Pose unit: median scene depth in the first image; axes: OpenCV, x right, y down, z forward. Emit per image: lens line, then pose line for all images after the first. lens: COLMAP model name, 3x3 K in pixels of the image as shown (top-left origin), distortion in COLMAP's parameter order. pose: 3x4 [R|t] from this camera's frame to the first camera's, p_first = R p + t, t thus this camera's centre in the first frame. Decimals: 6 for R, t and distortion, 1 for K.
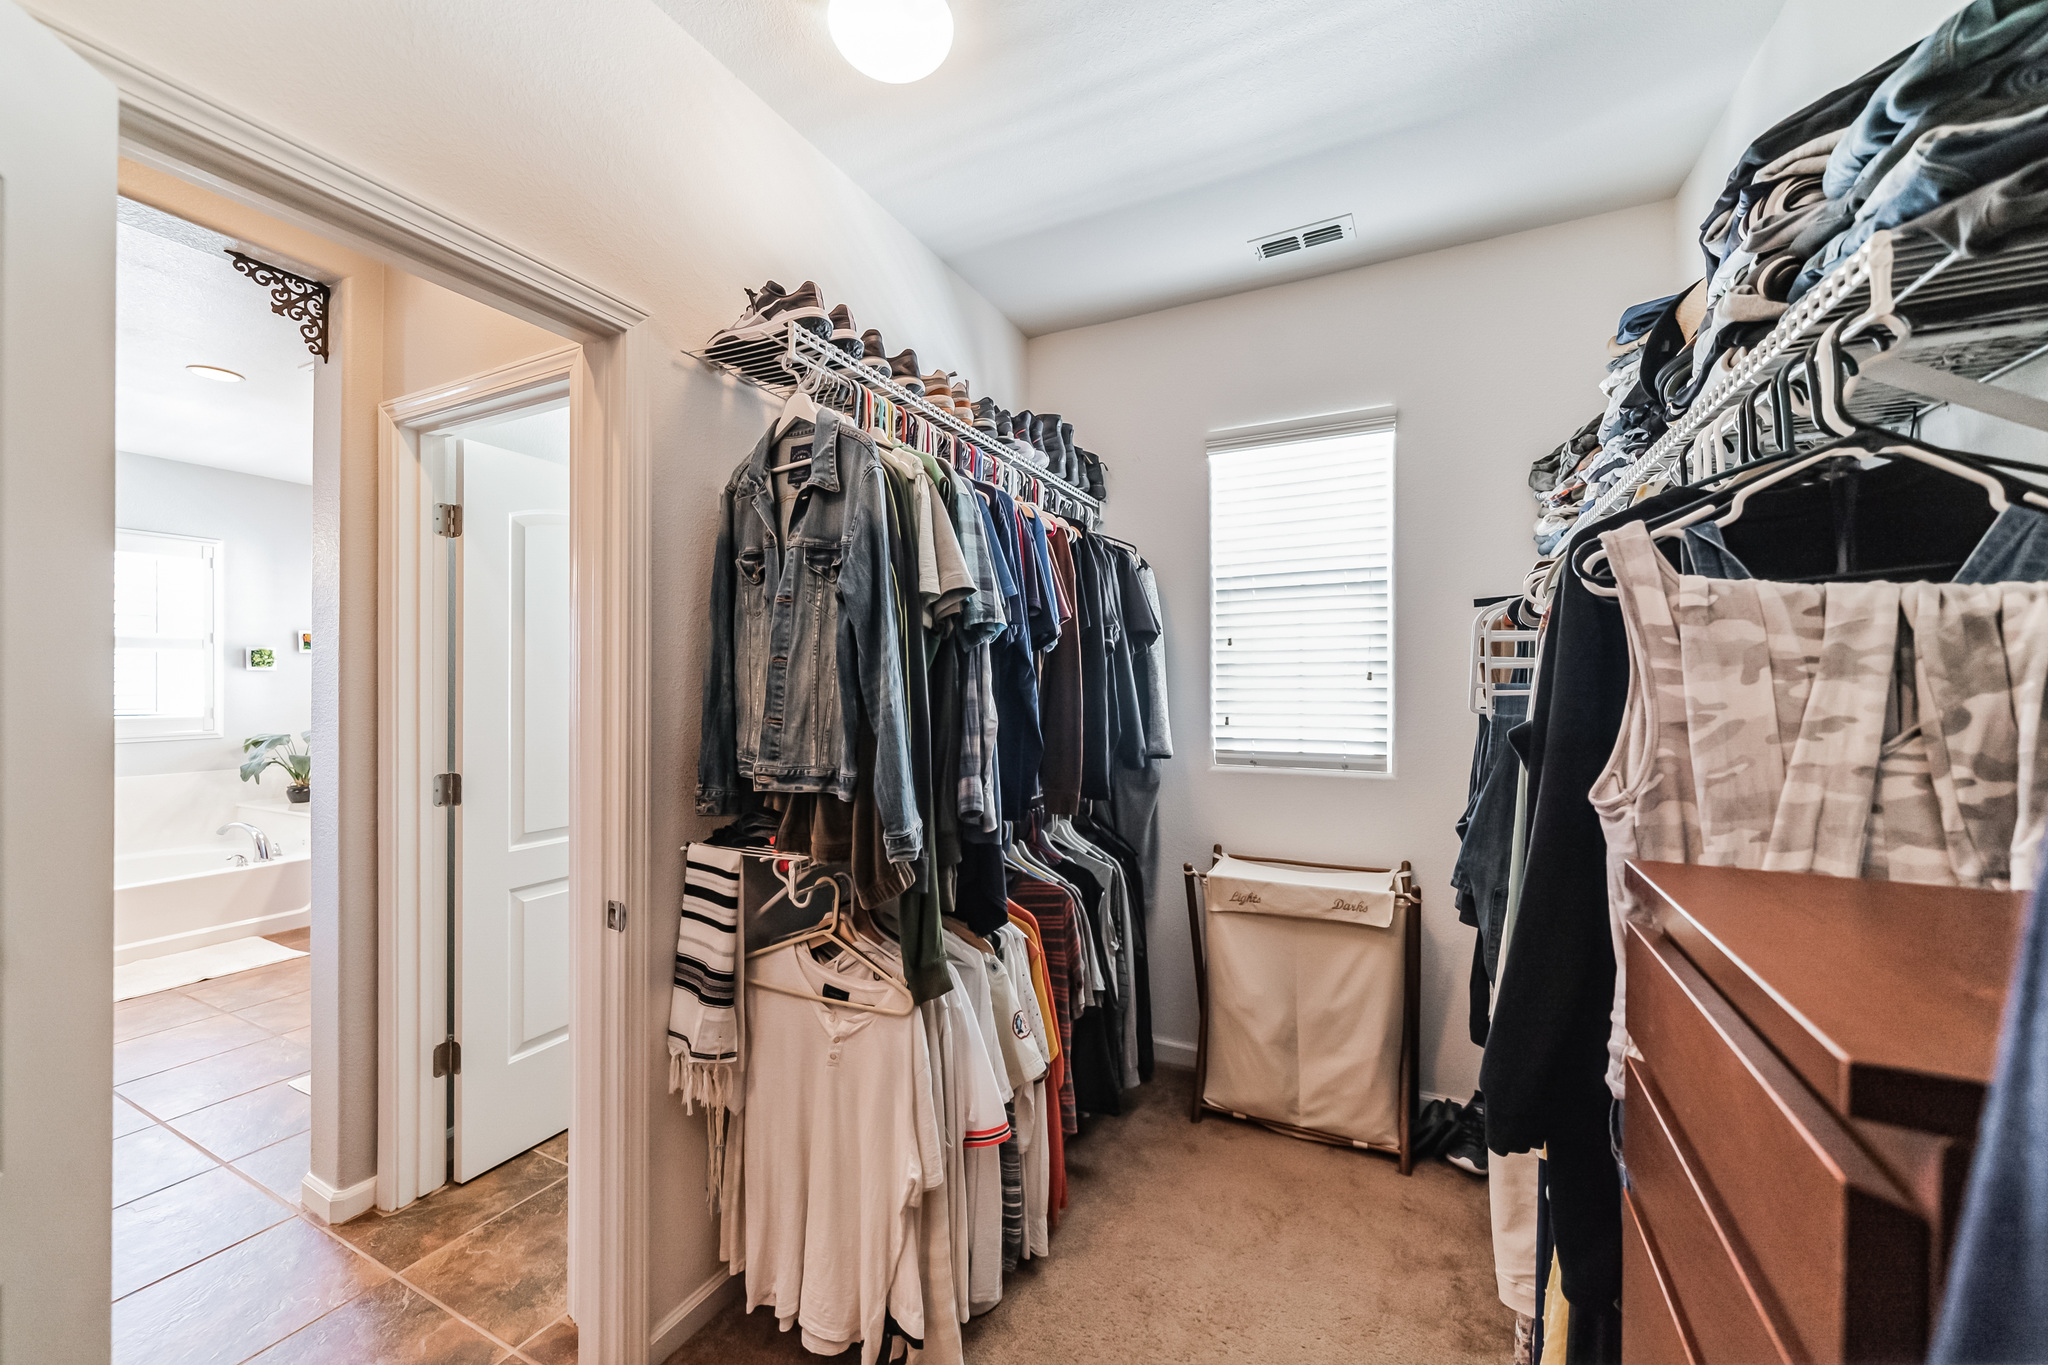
lens RADIAL K [[790.6, 0, 1025.1], [0, 790.6, 675.9], [0, 0, 1]] dist [-0.000473, -0.000006]
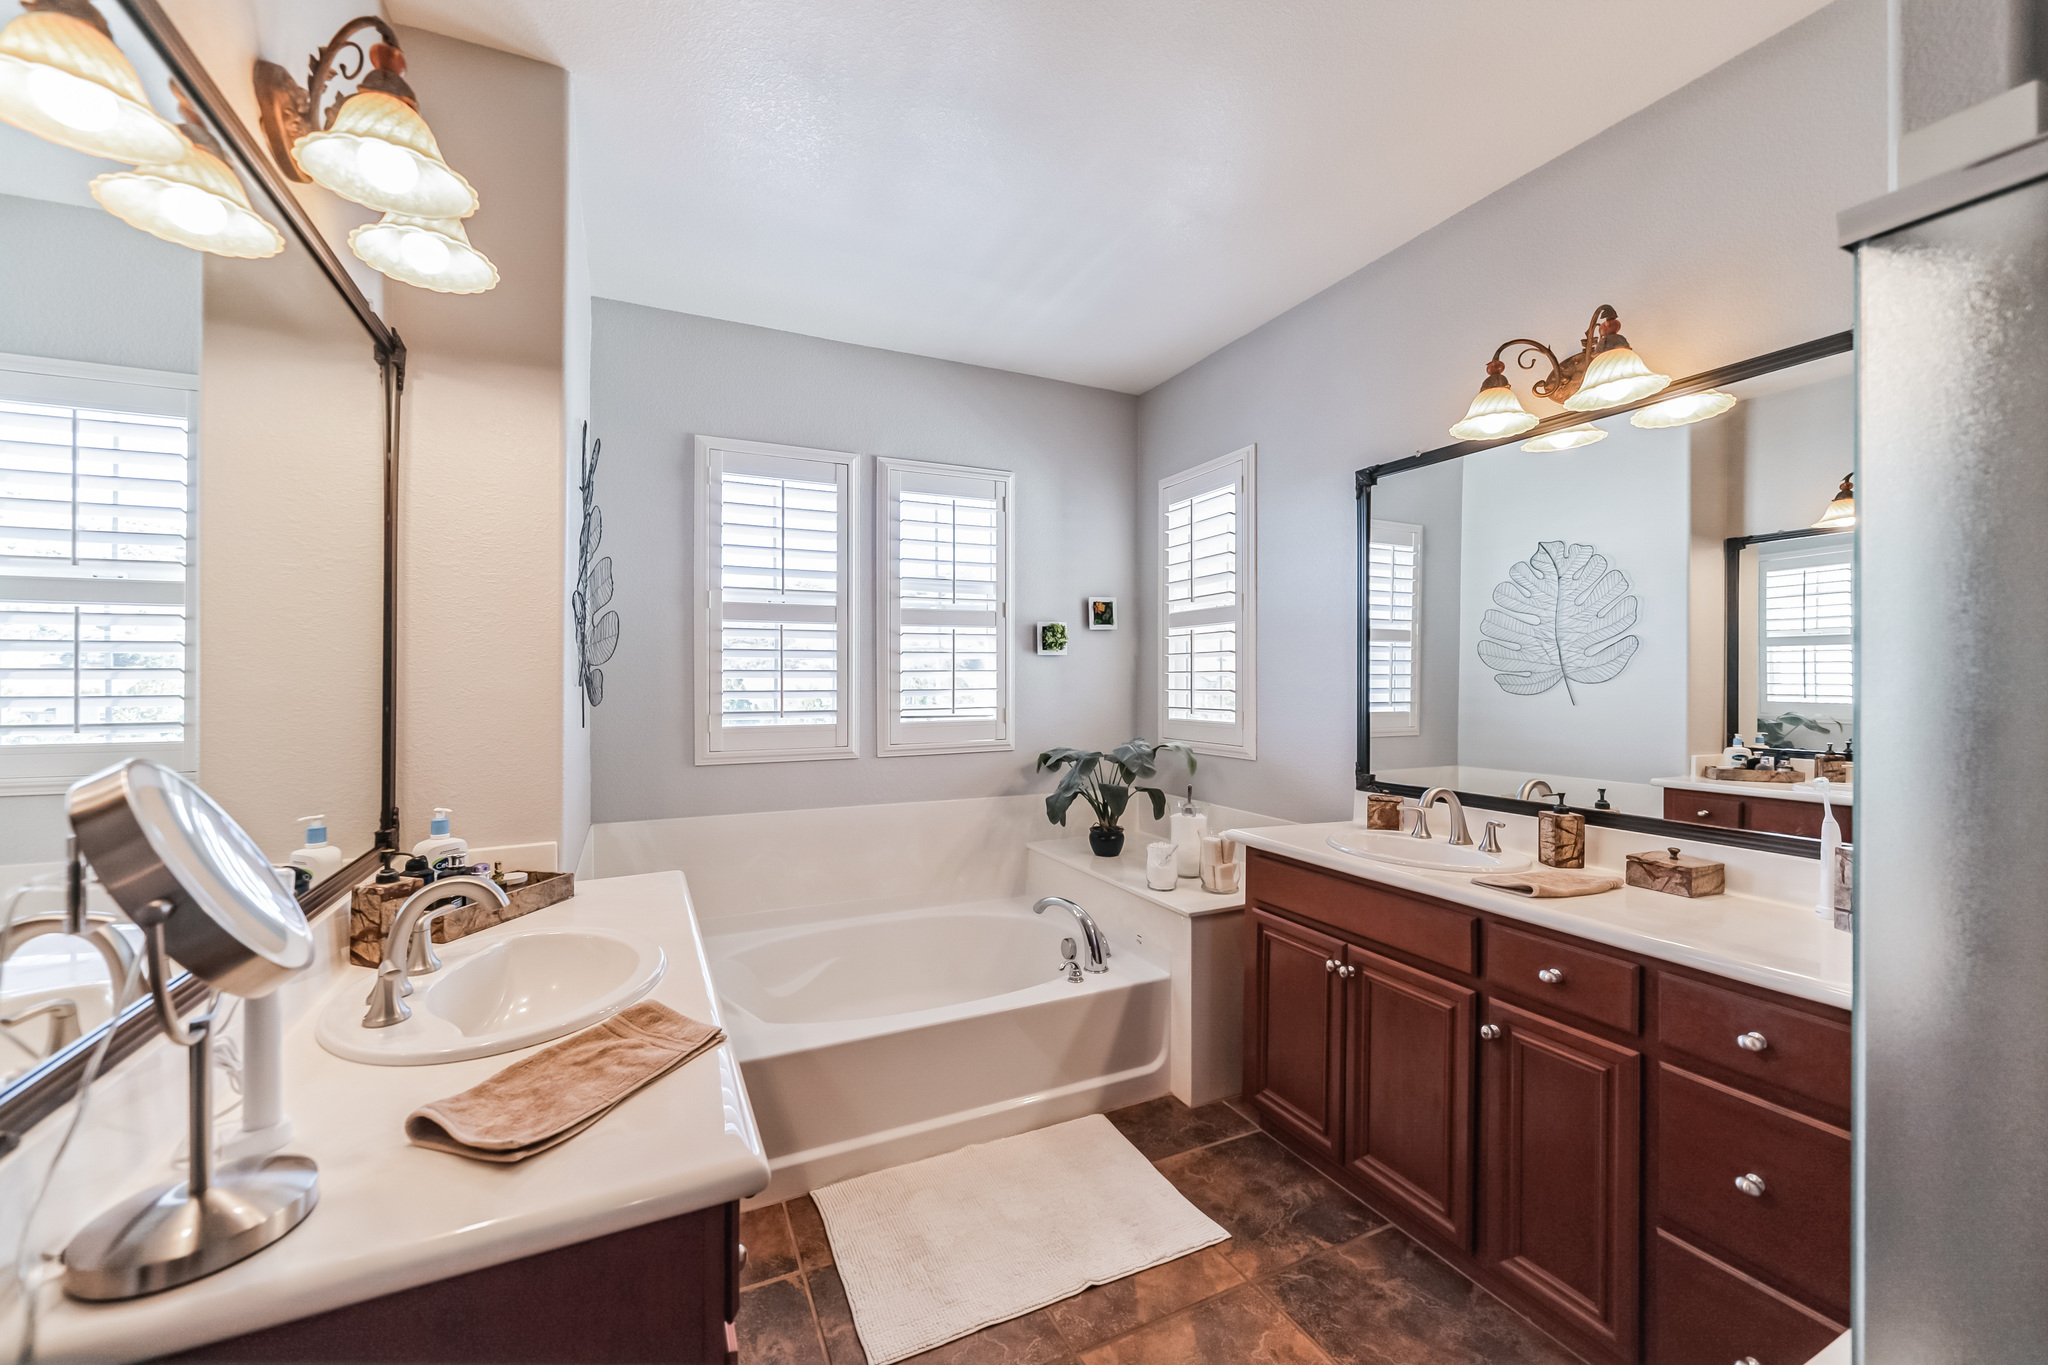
lens RADIAL K [[790.6, 0, 1015.4], [0, 790.6, 680.2], [0, 0, 1]] dist [-0.000473, -0.000006]
pose [[0.786041, 0.002288, -0.618171, -0.571161], [0.004220, 0.999950, 0.009067, 0.008835], [0.618160, -0.009736, 0.785992, 0.437988]]
